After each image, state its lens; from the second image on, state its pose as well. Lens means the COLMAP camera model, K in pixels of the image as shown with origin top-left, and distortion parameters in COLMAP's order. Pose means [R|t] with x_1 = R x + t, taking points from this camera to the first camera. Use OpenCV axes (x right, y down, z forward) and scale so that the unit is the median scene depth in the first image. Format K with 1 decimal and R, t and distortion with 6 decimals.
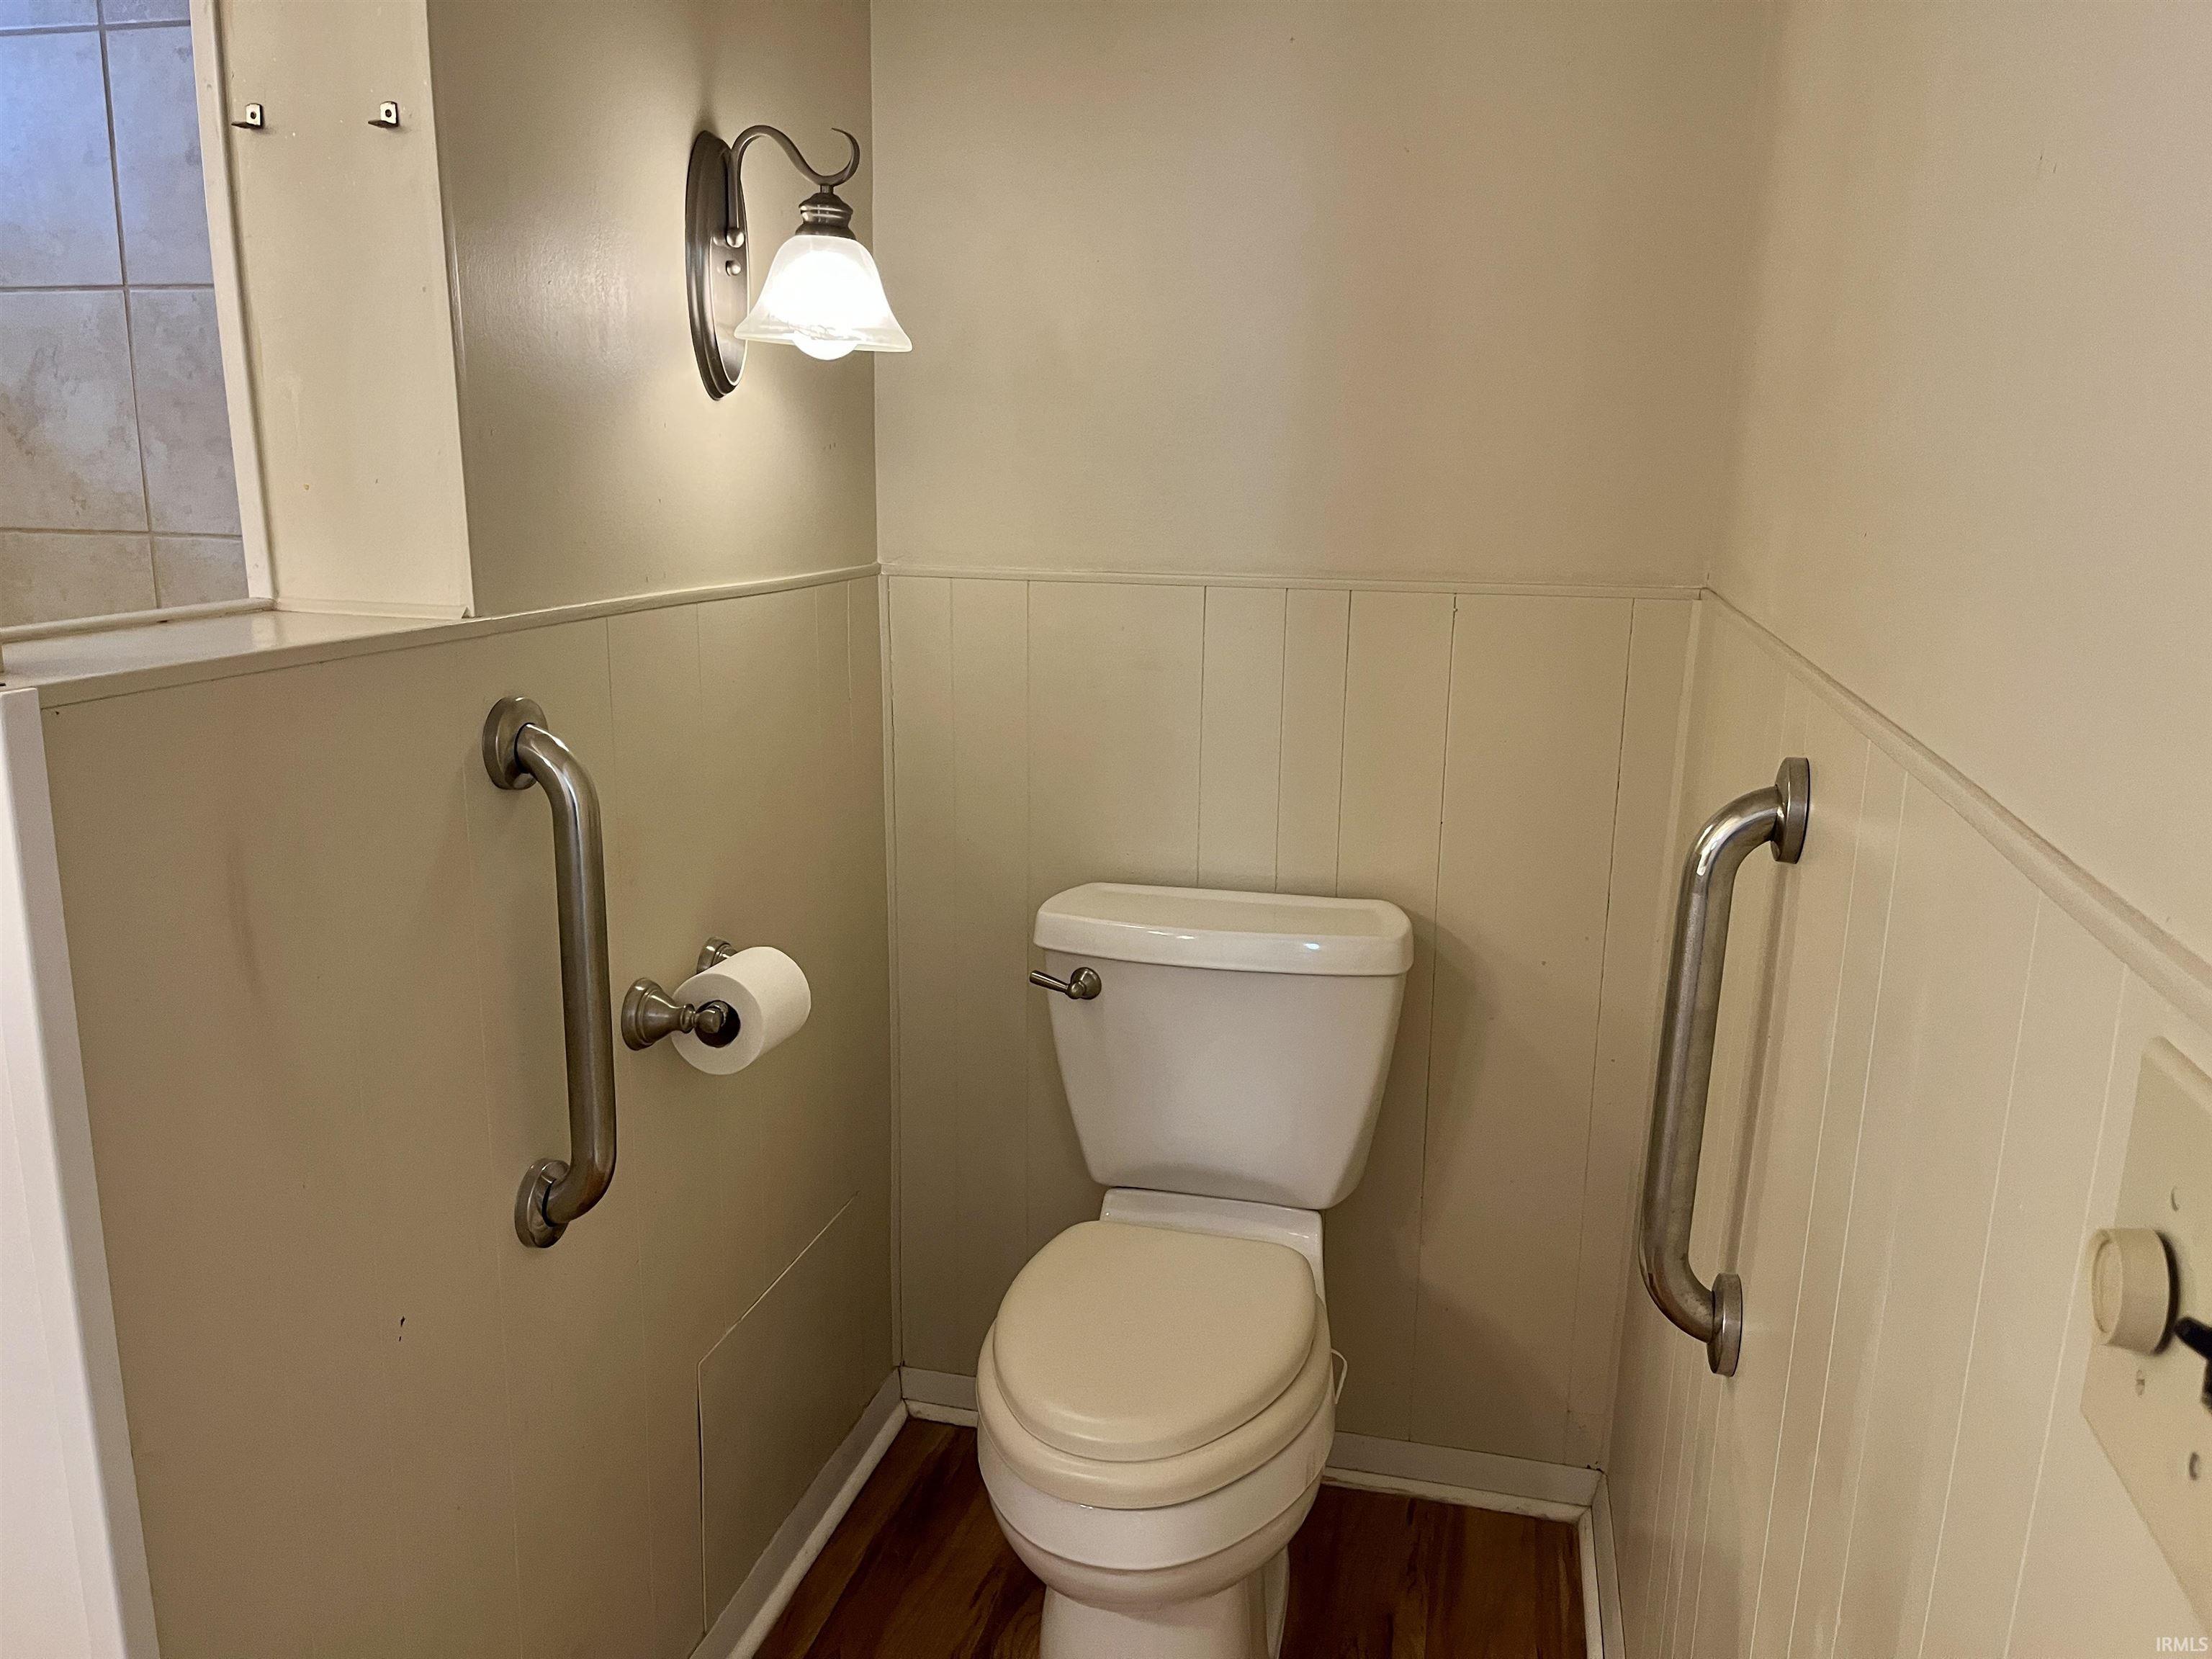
lens RADIAL K [[1665.7, 0, 1102.3], [0, 1665.7, 842.0], [0, 0, 1]] dist [0.078605, -0.111612]
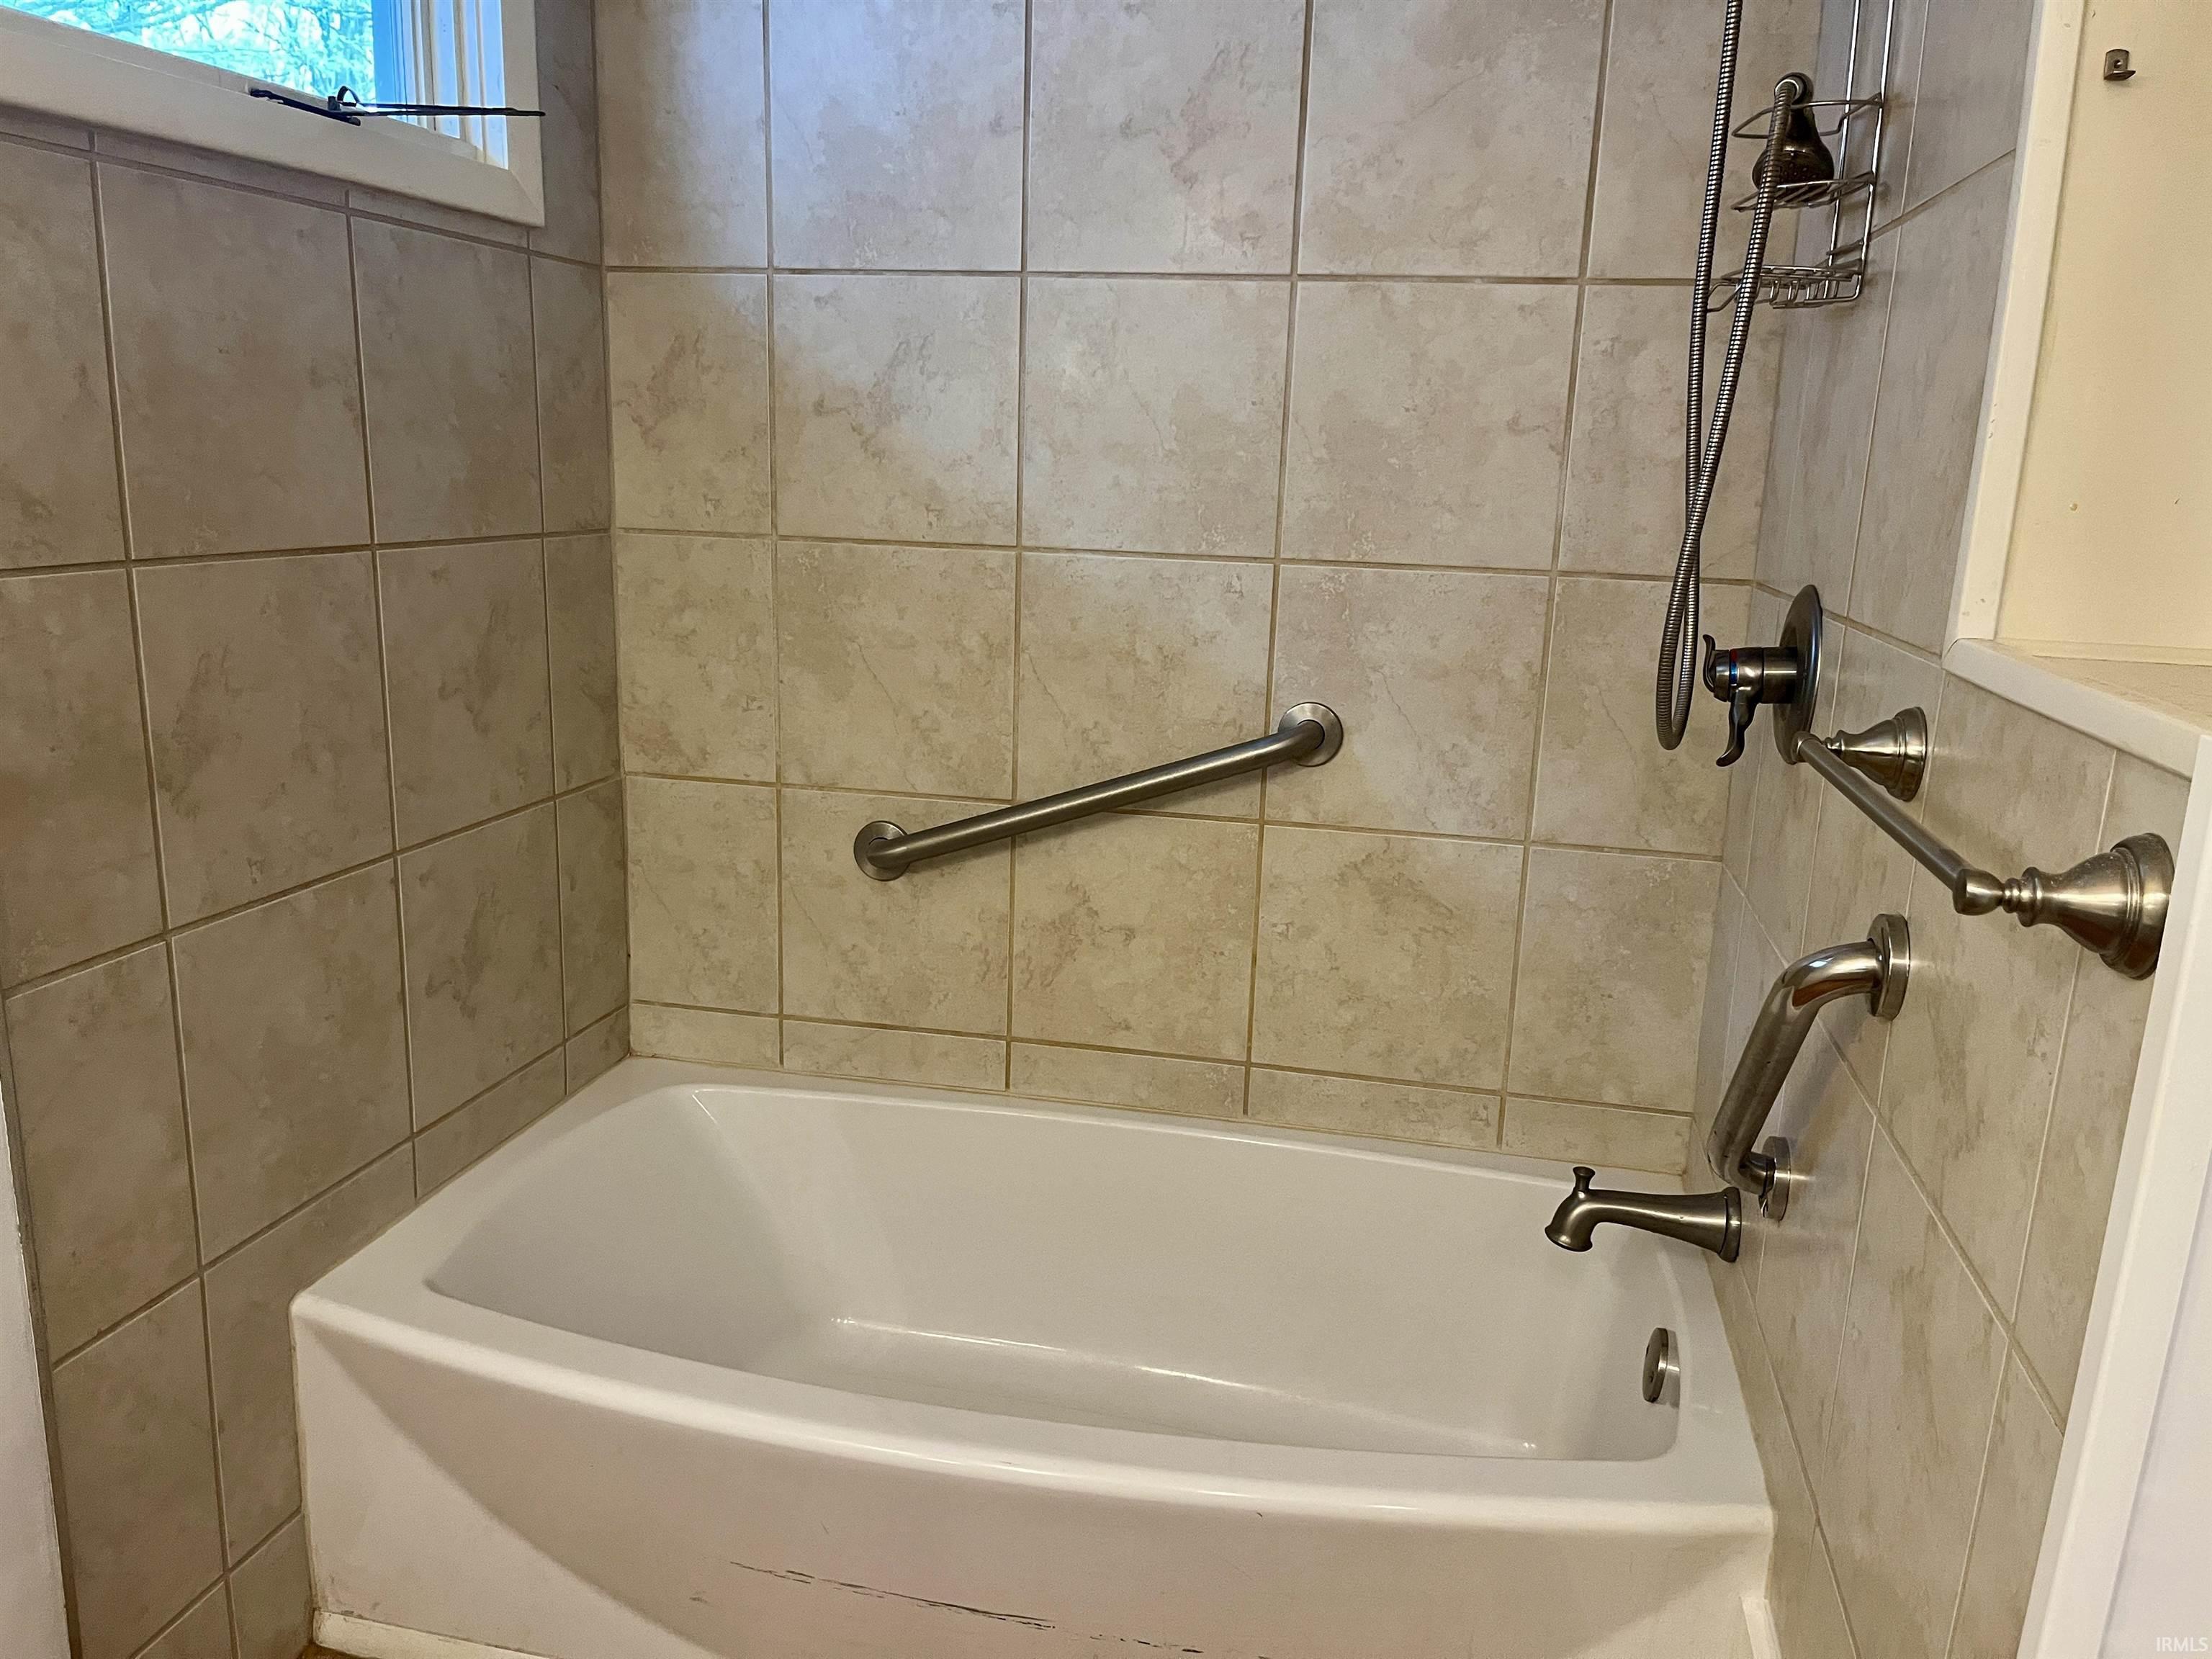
lens RADIAL K [[1665.7, 0, 1102.3], [0, 1665.7, 842.0], [0, 0, 1]] dist [0.078605, -0.111612]
pose [[0.999758, 0.011062, 0.018997, -0.885049], [-0.010929, 0.999915, -0.007095, -0.030285], [-0.019073, 0.006886, 0.999794, 0.166723]]
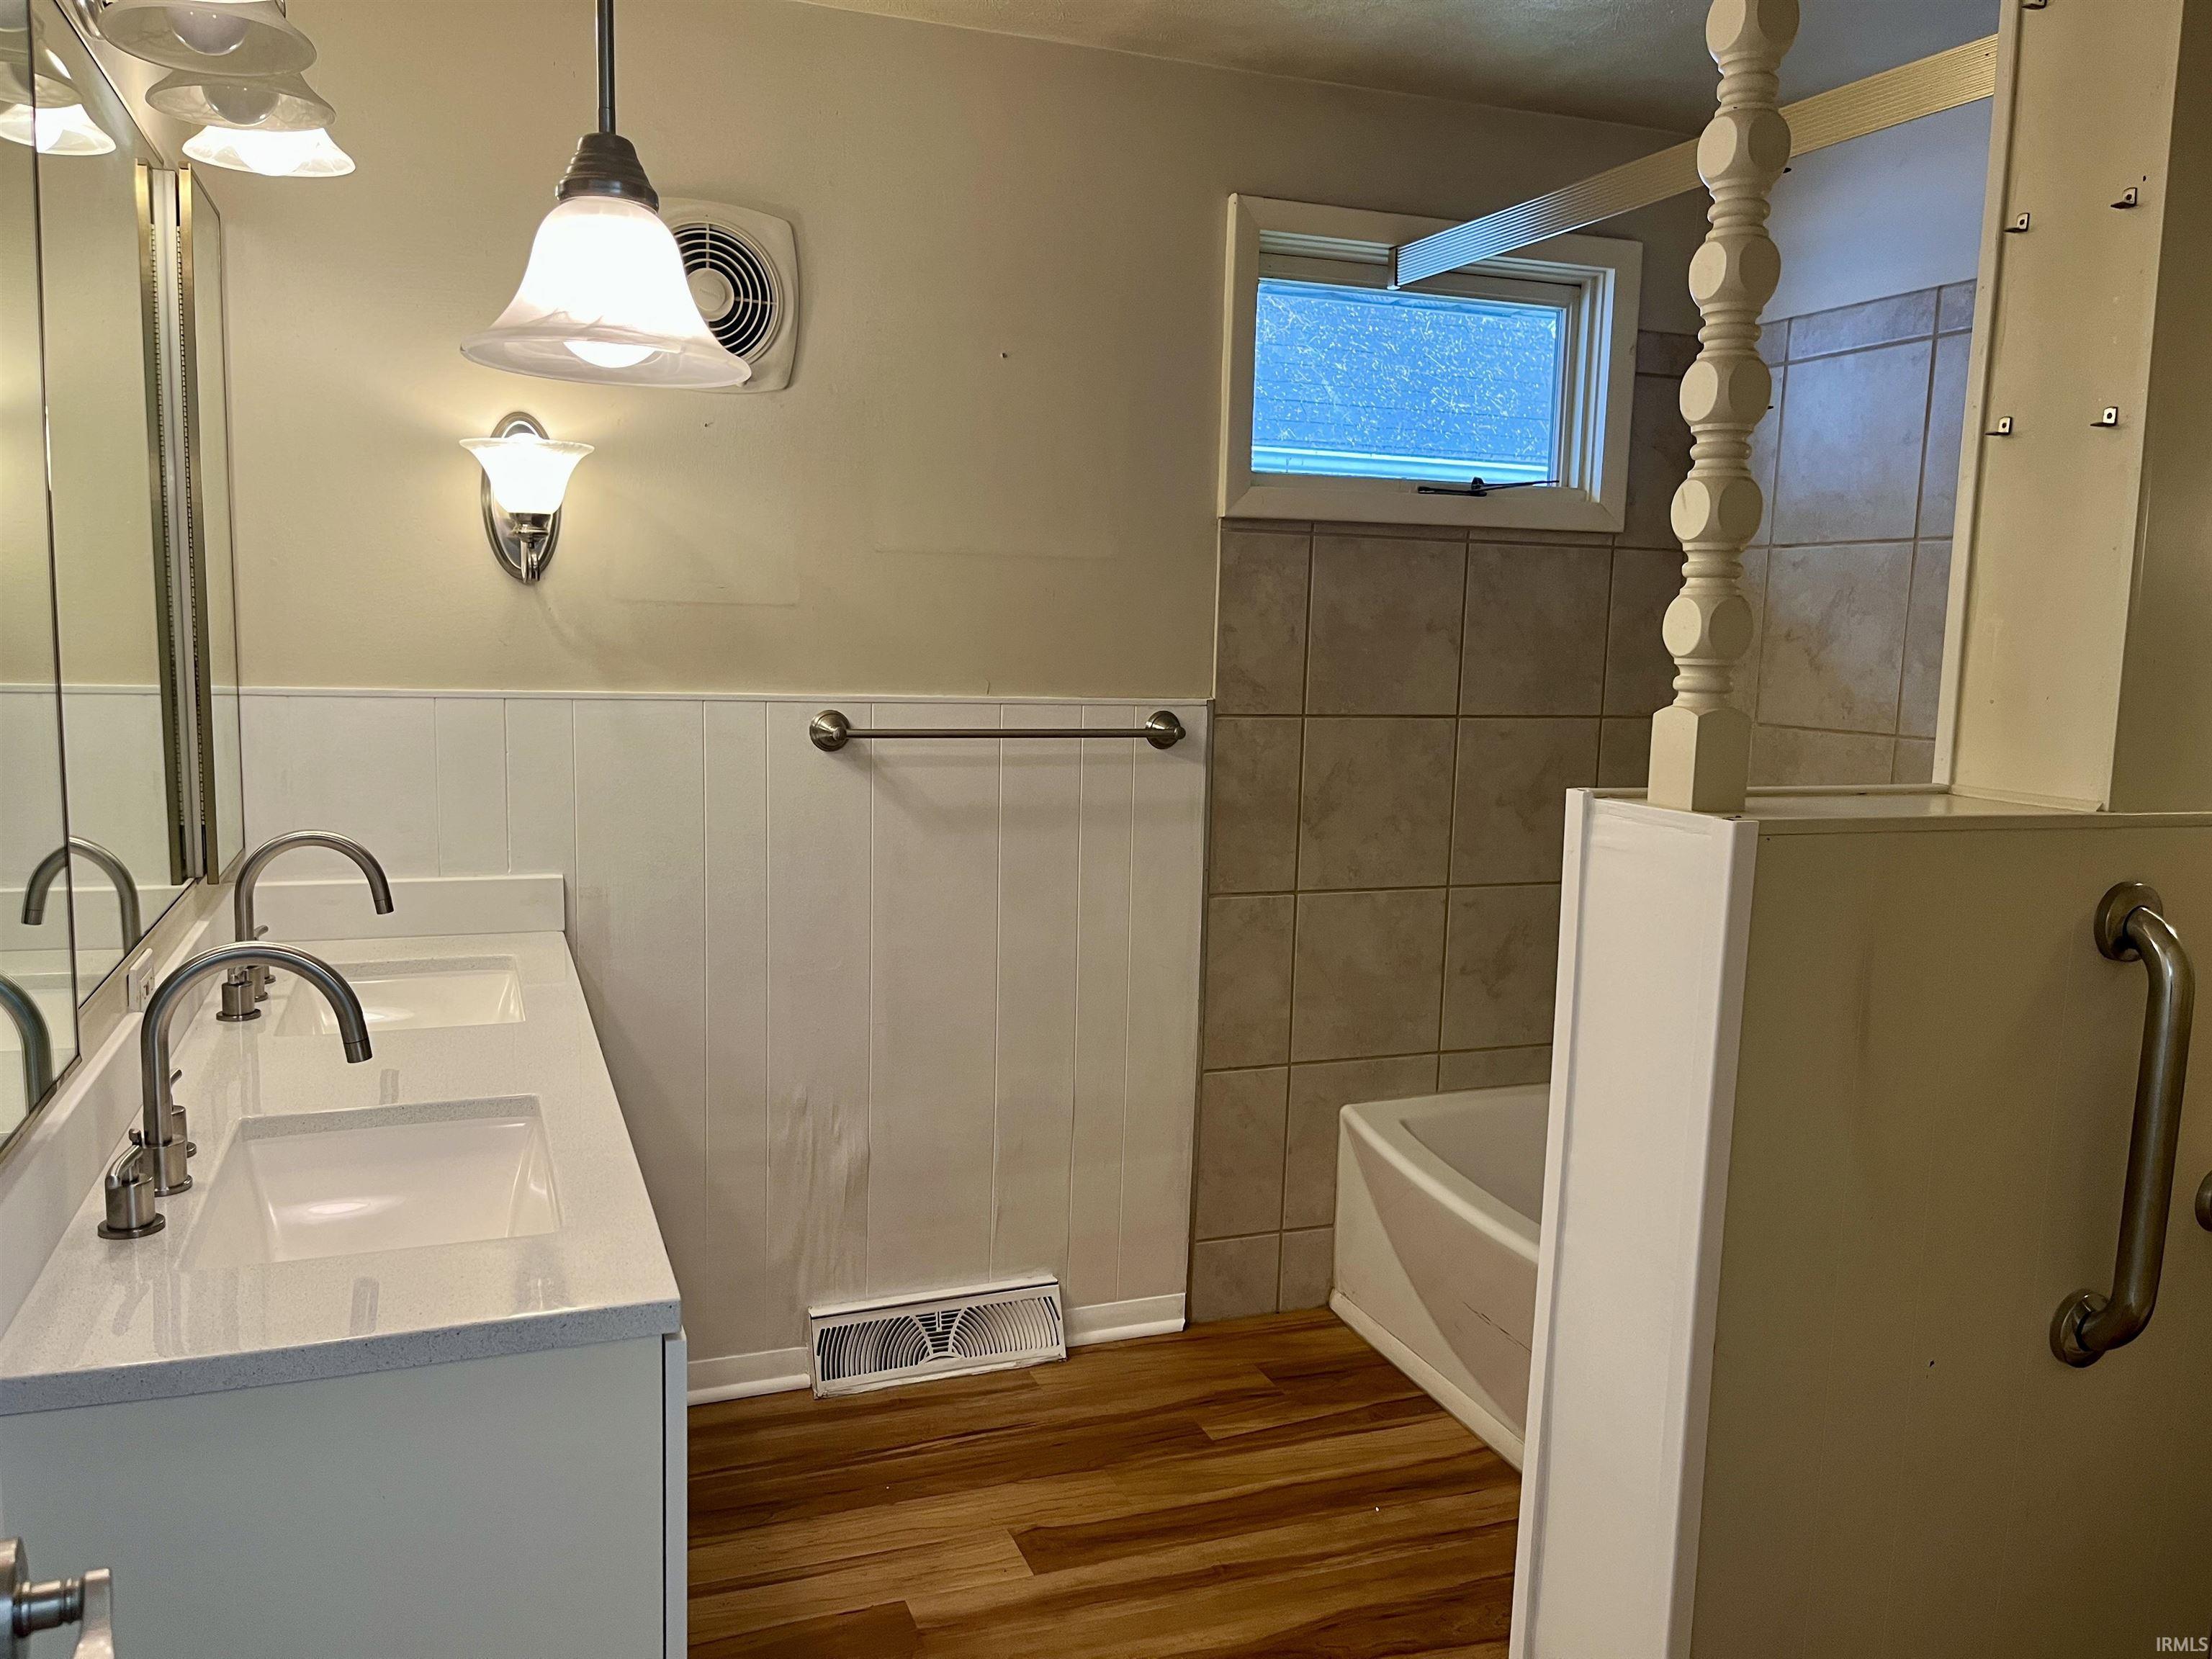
lens RADIAL K [[1665.7, 0, 1102.3], [0, 1665.7, 842.0], [0, 0, 1]] dist [0.078605, -0.111612]
pose [[0.566835, 0.107622, -0.816772, 0.185772], [-0.208706, 0.977848, -0.015994, 0.050641], [0.796957, 0.179531, 0.576739, -0.235669]]
